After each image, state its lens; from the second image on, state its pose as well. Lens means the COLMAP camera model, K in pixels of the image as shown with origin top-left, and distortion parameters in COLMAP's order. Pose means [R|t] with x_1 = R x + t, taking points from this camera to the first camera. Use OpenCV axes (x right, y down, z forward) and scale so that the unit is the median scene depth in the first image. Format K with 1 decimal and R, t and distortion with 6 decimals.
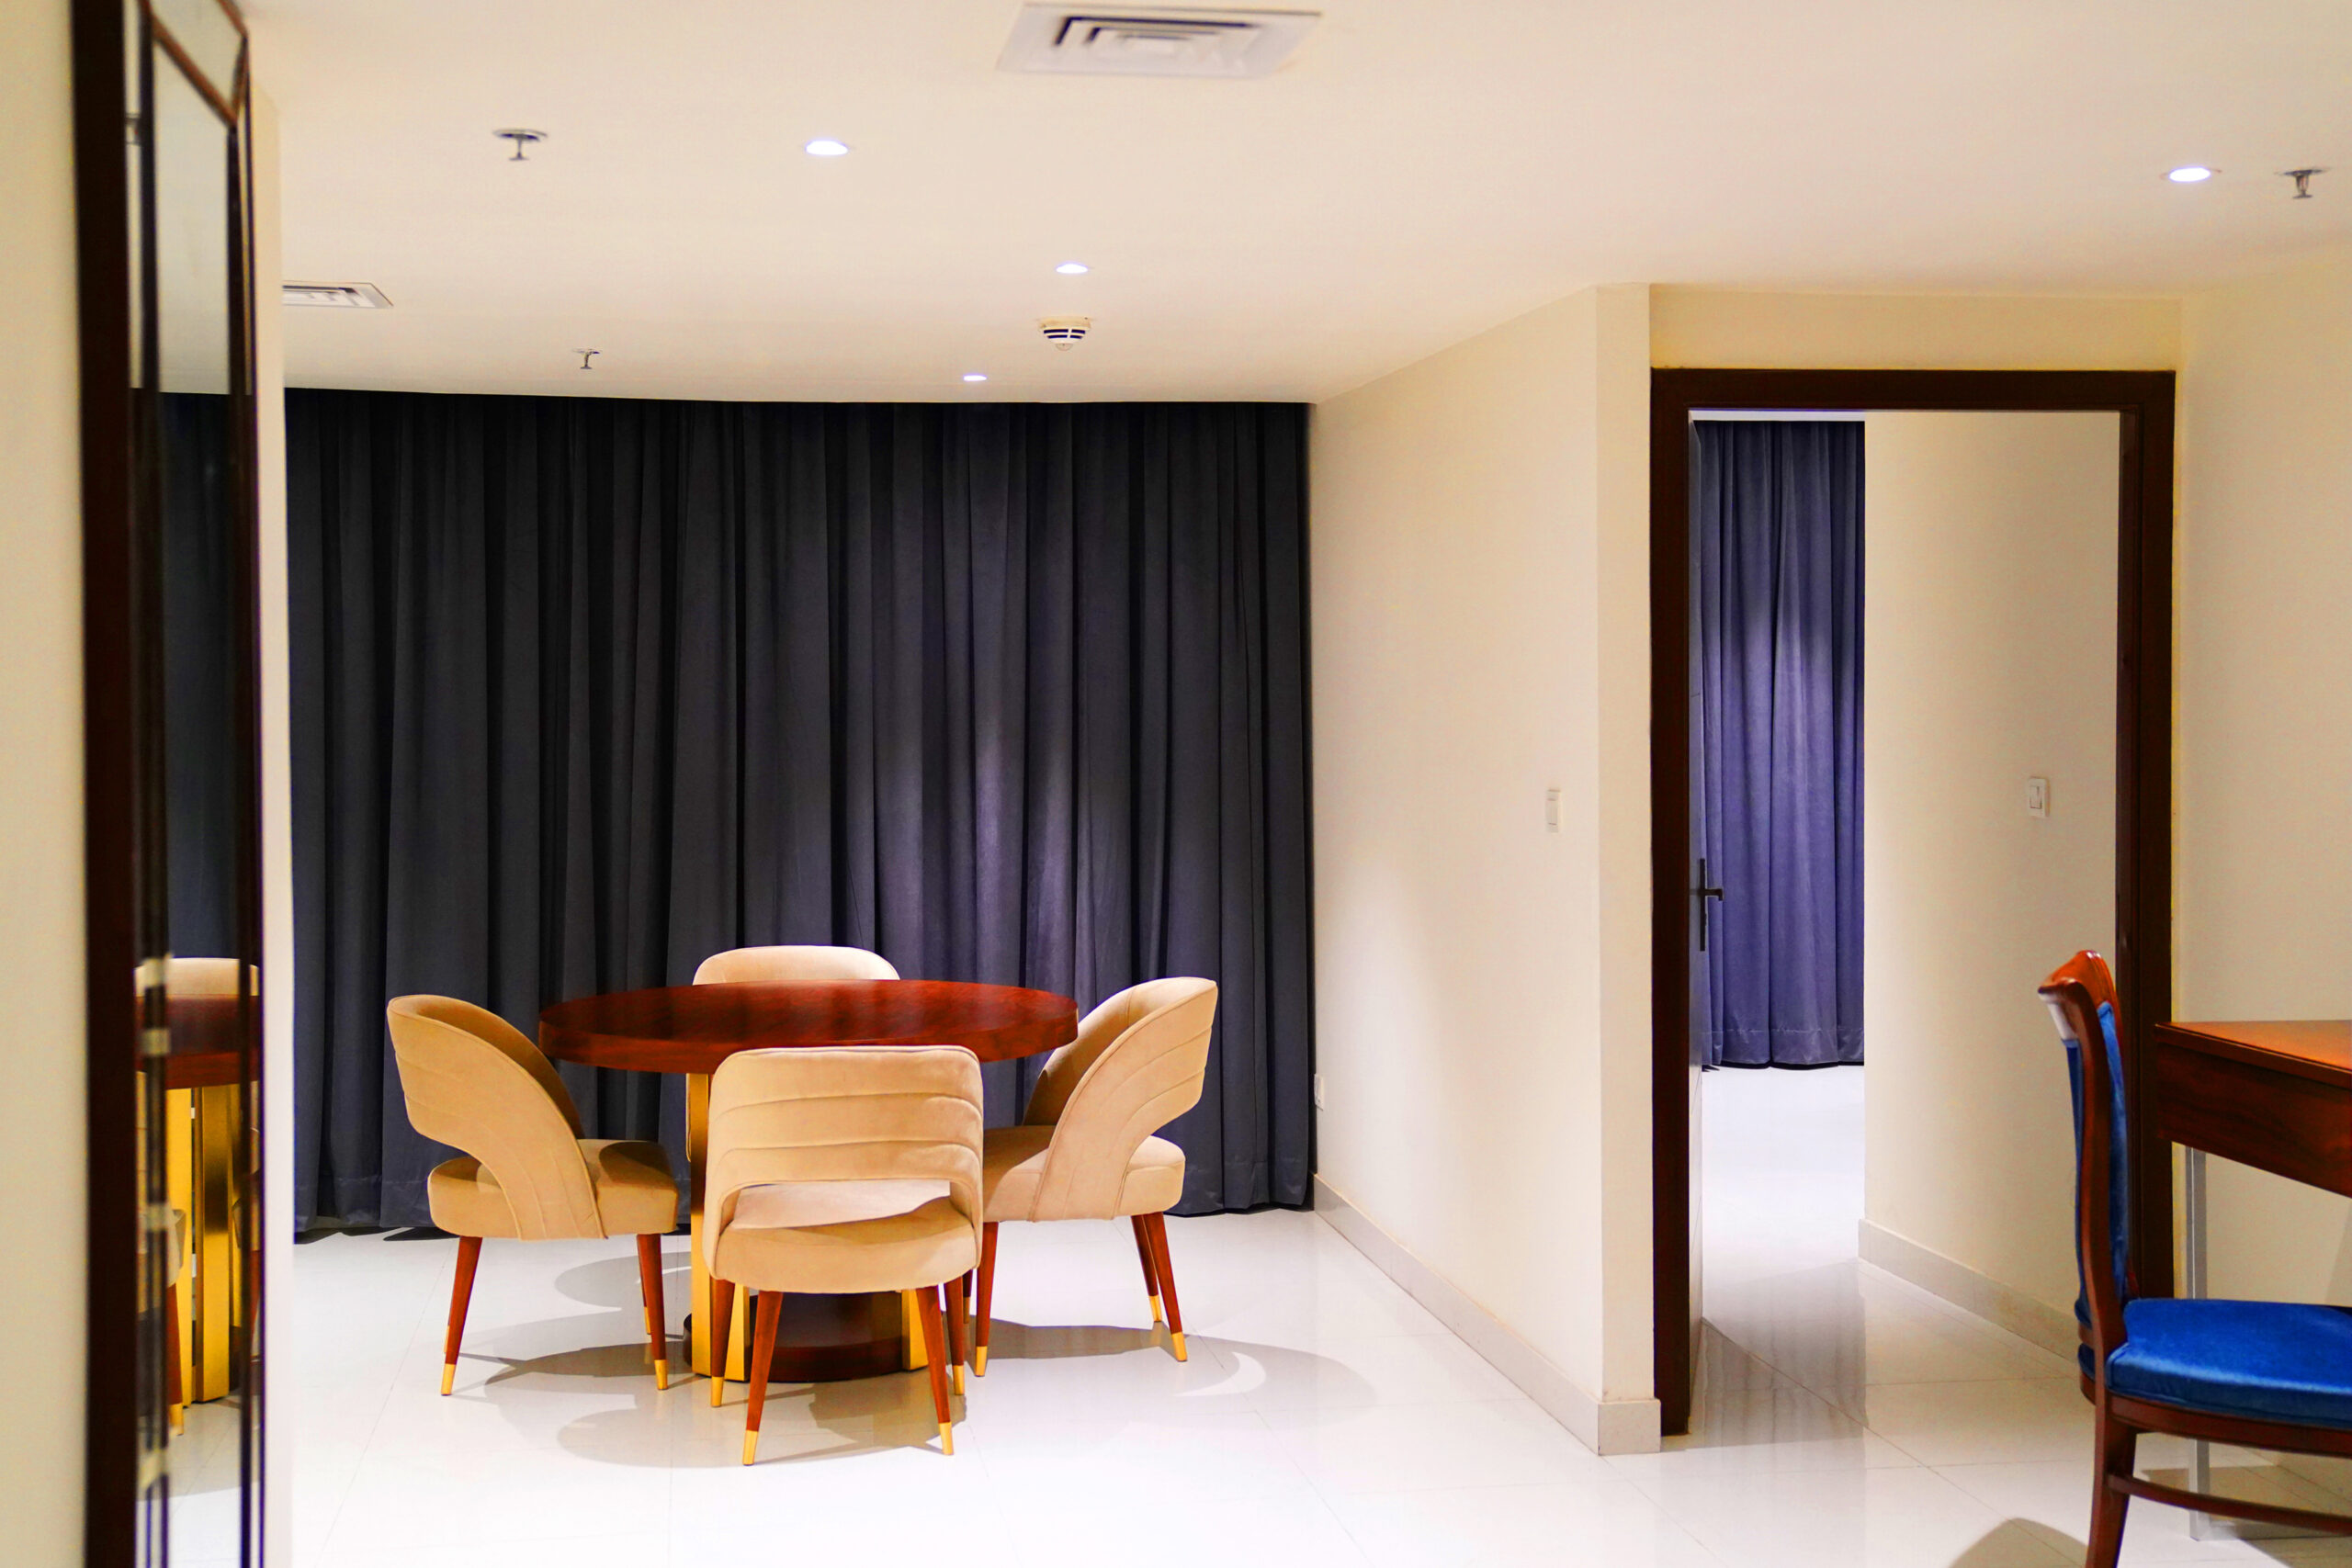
lens RADIAL K [[2574.5, 0, 1176.0], [0, 2574.5, 784.0], [0, 0, 1]] dist [0.010480, 0.416843]
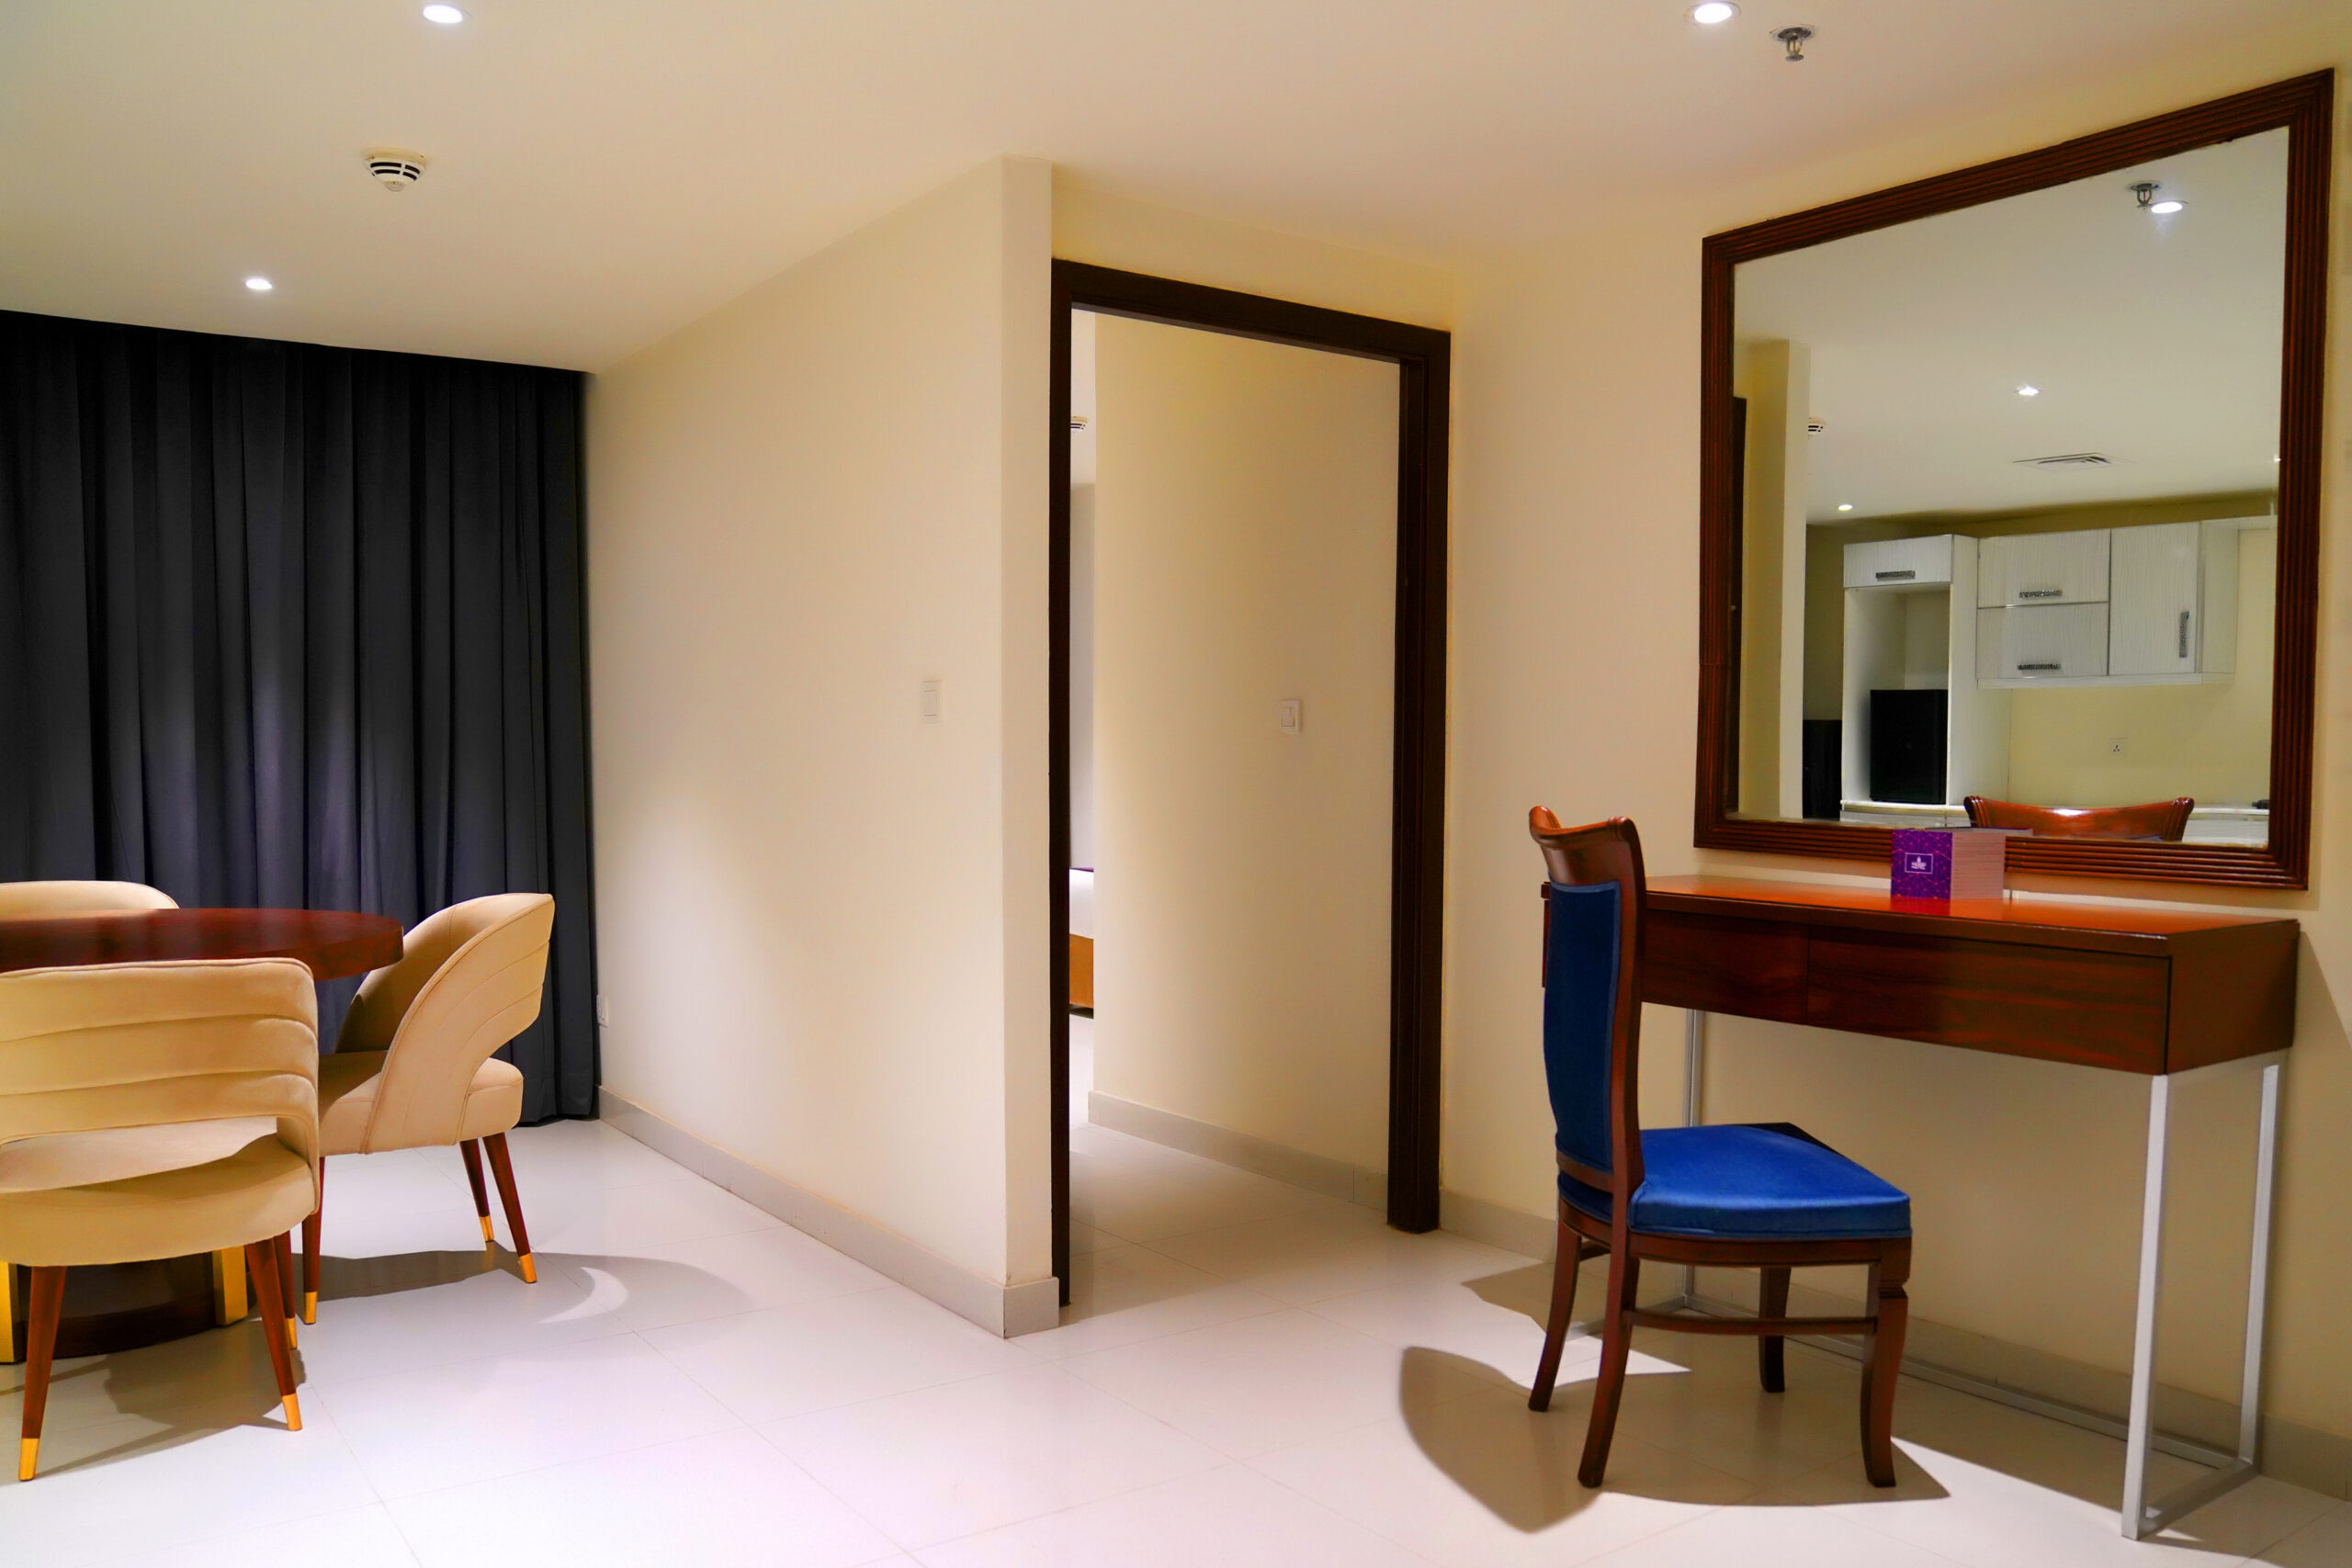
lens RADIAL K [[1758.6, 0, 1183.4], [0, 1758.6, 882.8], [0, 0, 1]] dist [-0.121832, 0.097878]
pose [[0.900678, -0.020895, 0.433985, -0.056304], [0.002170, 0.999047, 0.043597, 0.046690], [-0.434482, -0.038326, 0.899865, 0.322351]]
